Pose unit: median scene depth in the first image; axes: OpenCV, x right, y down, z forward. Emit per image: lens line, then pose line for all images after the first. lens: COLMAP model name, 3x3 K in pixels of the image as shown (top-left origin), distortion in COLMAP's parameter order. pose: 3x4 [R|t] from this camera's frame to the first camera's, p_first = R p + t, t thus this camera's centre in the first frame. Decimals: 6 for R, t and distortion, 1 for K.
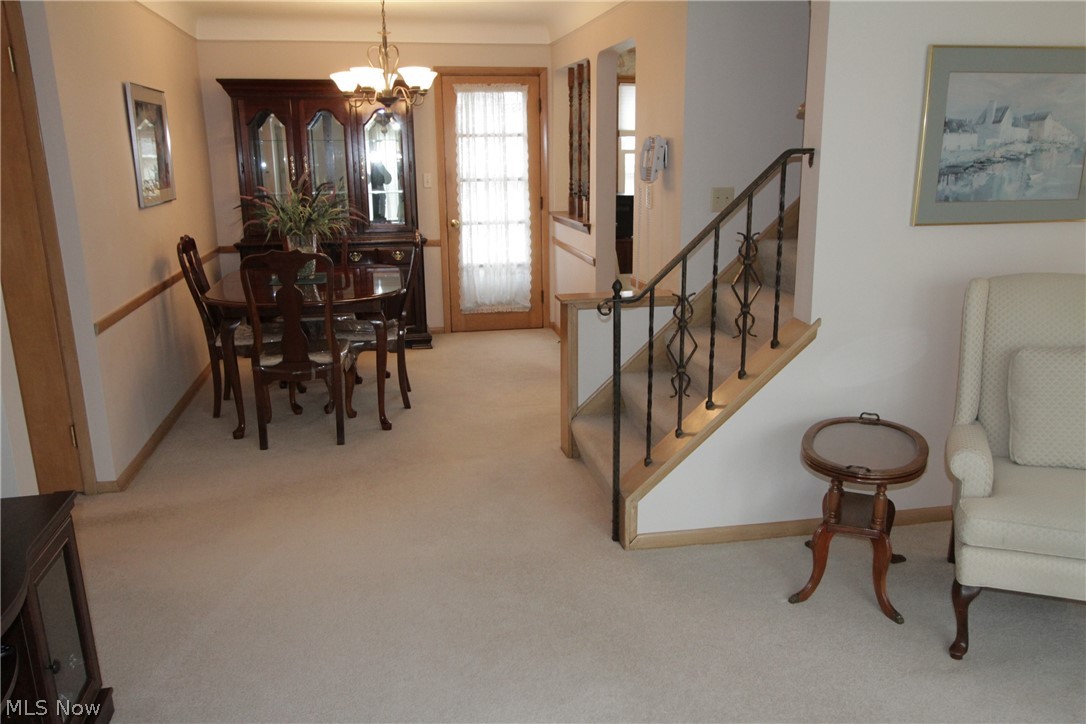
lens RADIAL K [[869.3, 0, 541.0], [0, 869.3, 383.2], [0, 0, 1]] dist [-0.000726, 0.005237]
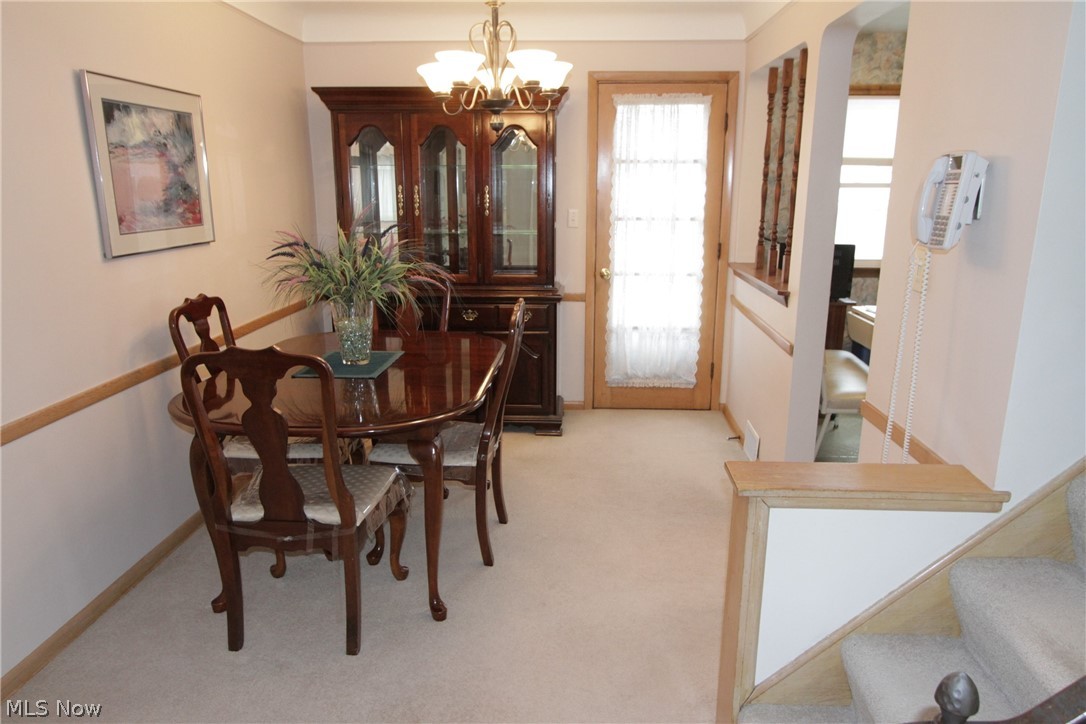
lens RADIAL K [[758.9, 0, 547.7], [0, 758.9, 387.3], [0, 0, 1]] dist [-0.007390, -0.000544]
pose [[0.974401, 0.070559, -0.213456, 0.004417], [-0.070105, 0.997492, 0.009706, -0.087214], [0.213605, 0.005507, 0.976905, 0.330620]]
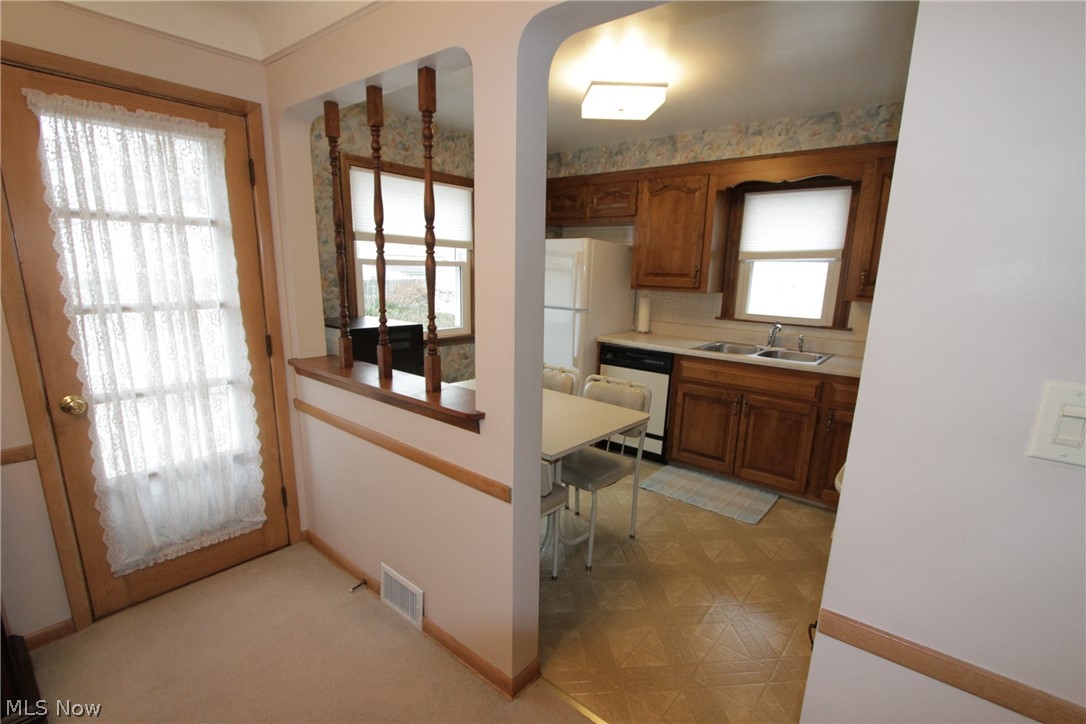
lens RADIAL K [[500.8, 0, 555.9], [0, 500.8, 384.0], [0, 0, 1]] dist [-0.019139, 0.001725]
pose [[0.757017, -0.115702, 0.643070, -0.073757], [0.134952, 0.990663, 0.019377, -0.170616], [-0.639307, 0.072114, 0.765562, 0.658878]]
